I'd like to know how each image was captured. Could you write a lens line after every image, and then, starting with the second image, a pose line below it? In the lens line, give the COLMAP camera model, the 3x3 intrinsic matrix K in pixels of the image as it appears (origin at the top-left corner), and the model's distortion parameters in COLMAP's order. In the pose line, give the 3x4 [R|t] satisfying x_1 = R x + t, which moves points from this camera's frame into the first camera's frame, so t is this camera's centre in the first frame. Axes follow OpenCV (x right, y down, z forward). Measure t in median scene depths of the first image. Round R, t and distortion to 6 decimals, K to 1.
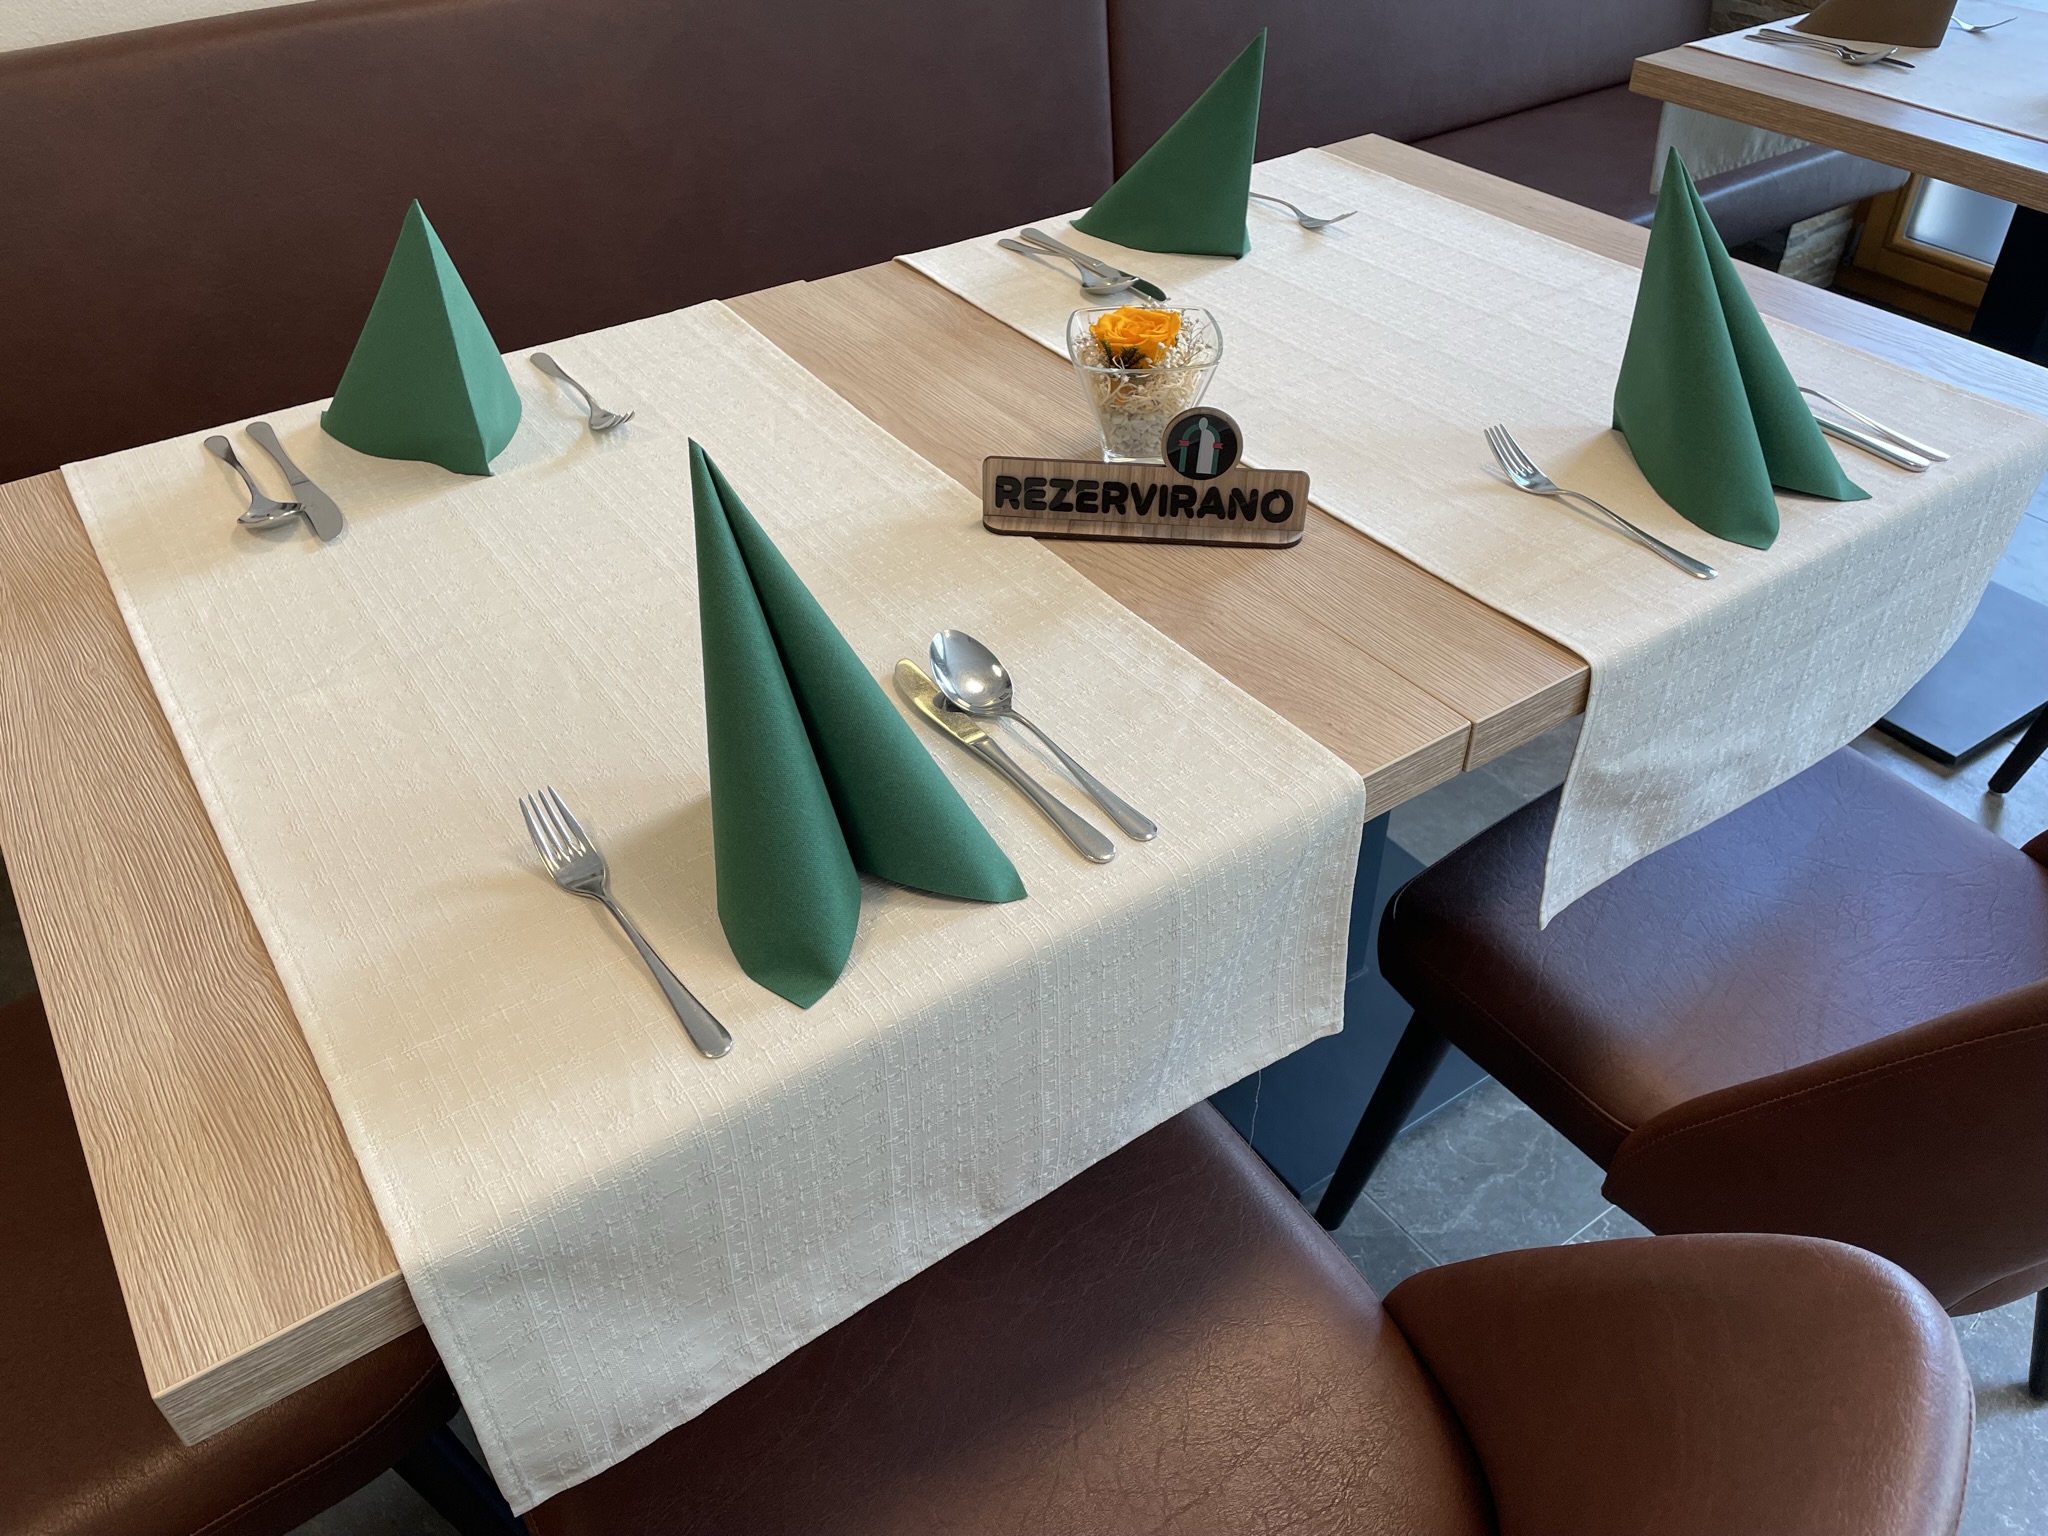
lens RADIAL K [[1537.3, 0, 1022.8], [0, 1537.3, 749.0], [0, 0, 1]] dist [0.094675, -0.116637]
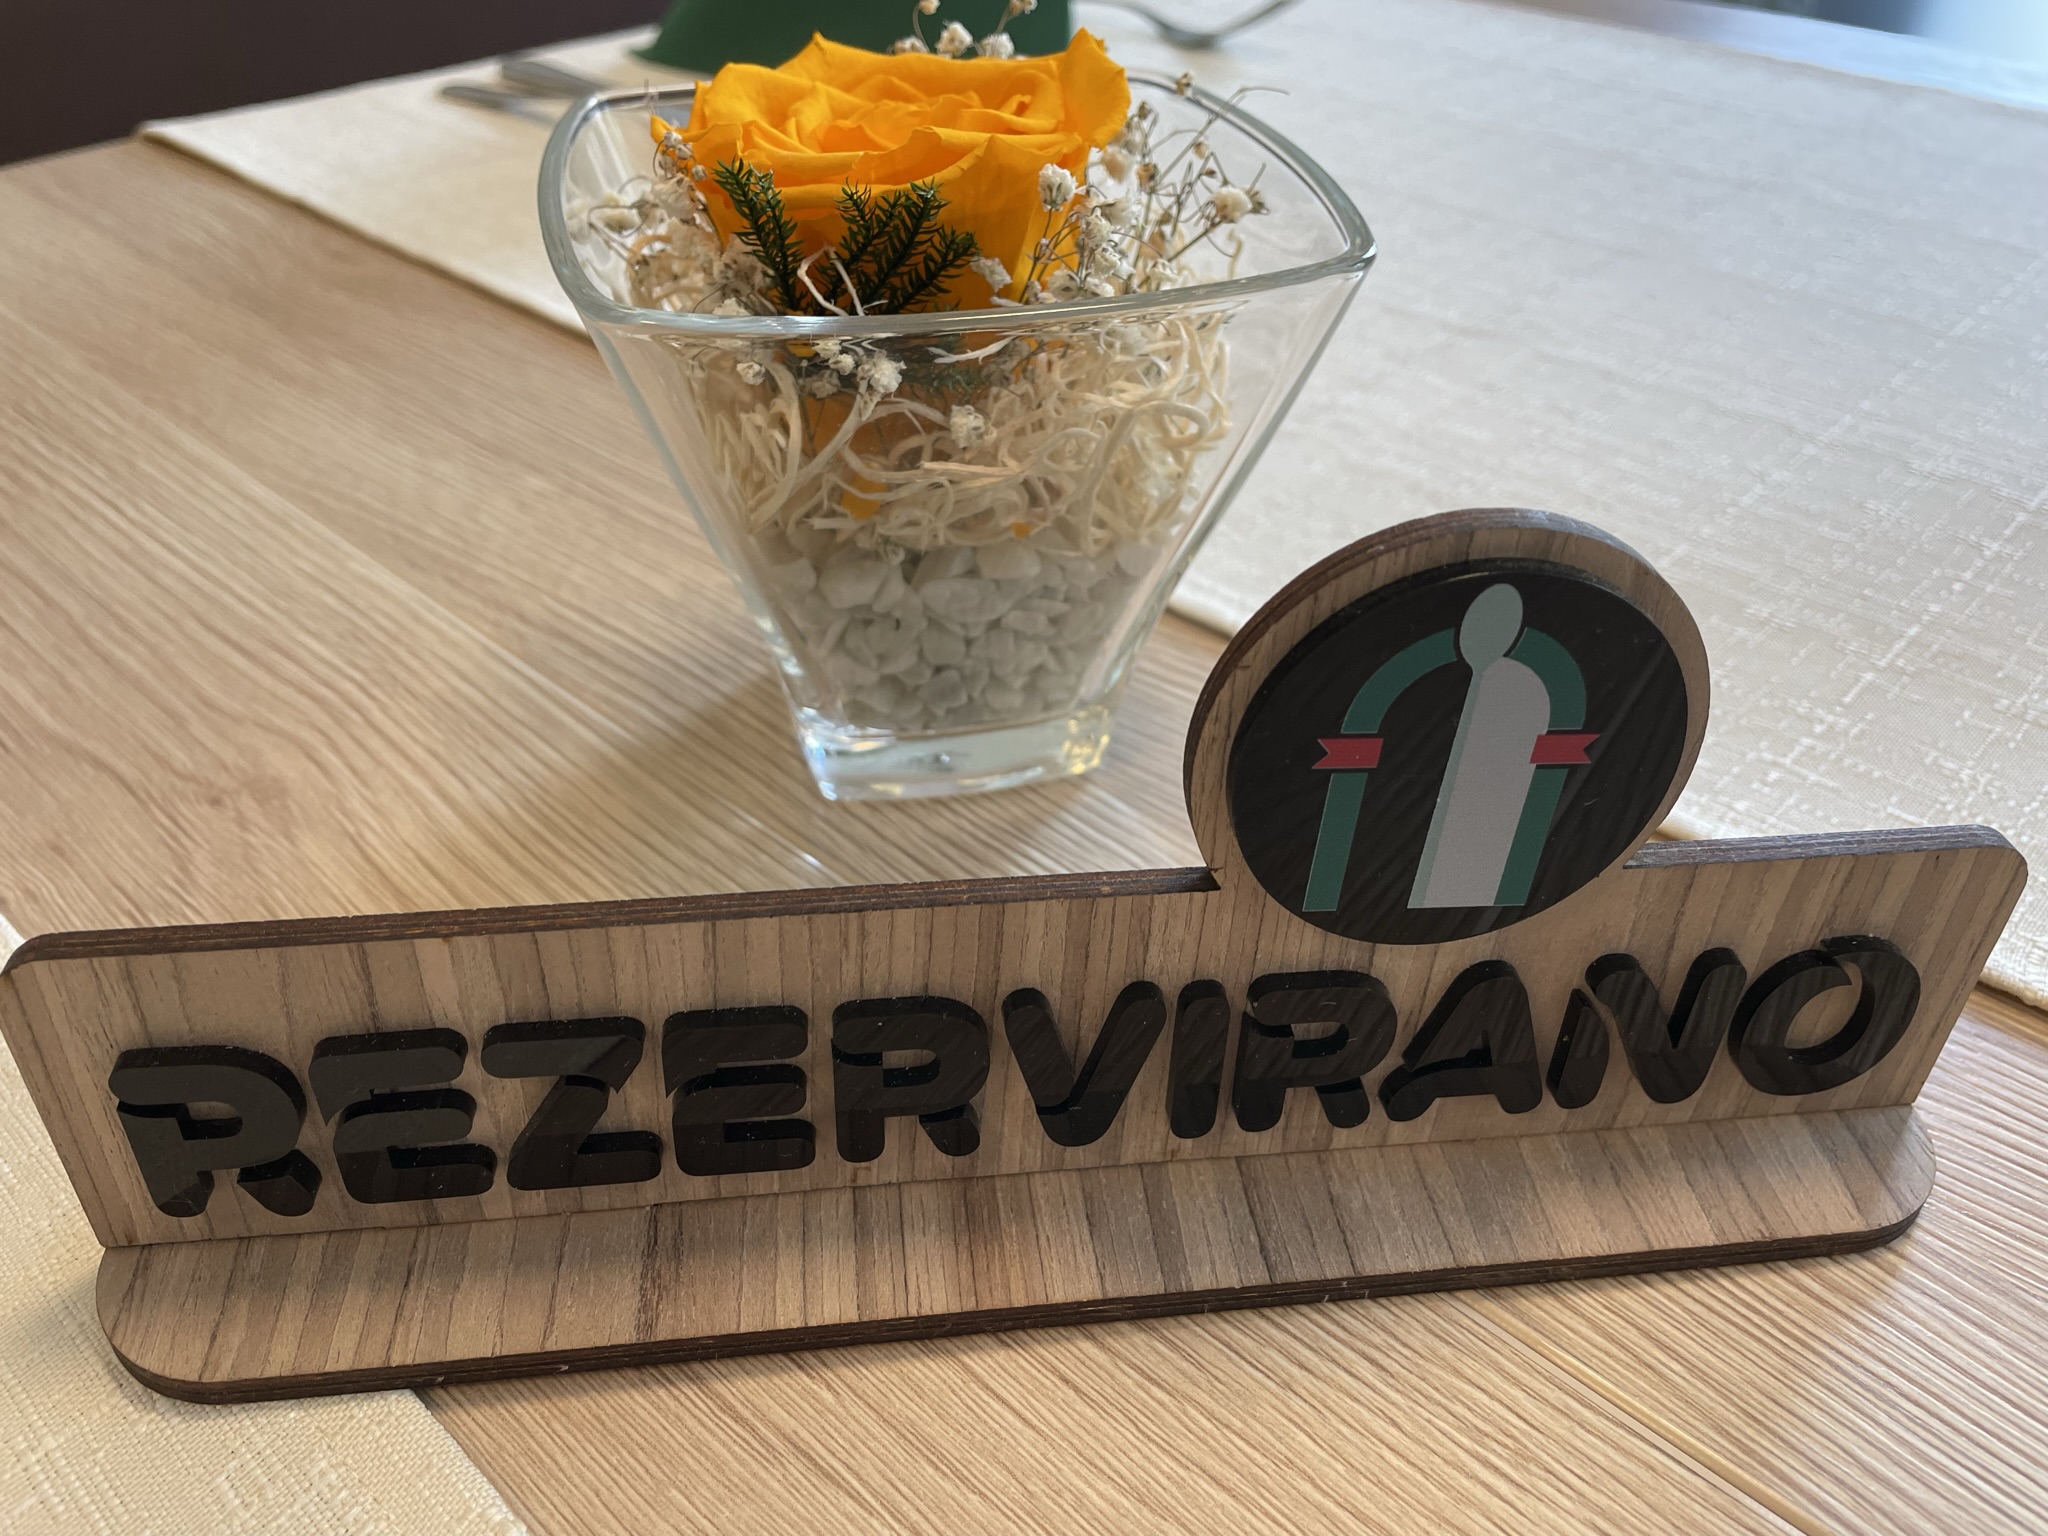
lens RADIAL K [[1537.3, 0, 1022.8], [0, 1537.3, 749.0], [0, 0, 1]] dist [0.094675, -0.116637]
pose [[0.973526, -0.112089, 0.199206, 0.042021], [0.118297, 0.992787, -0.019500, -0.192074], [-0.195584, 0.042550, 0.979764, 0.827901]]
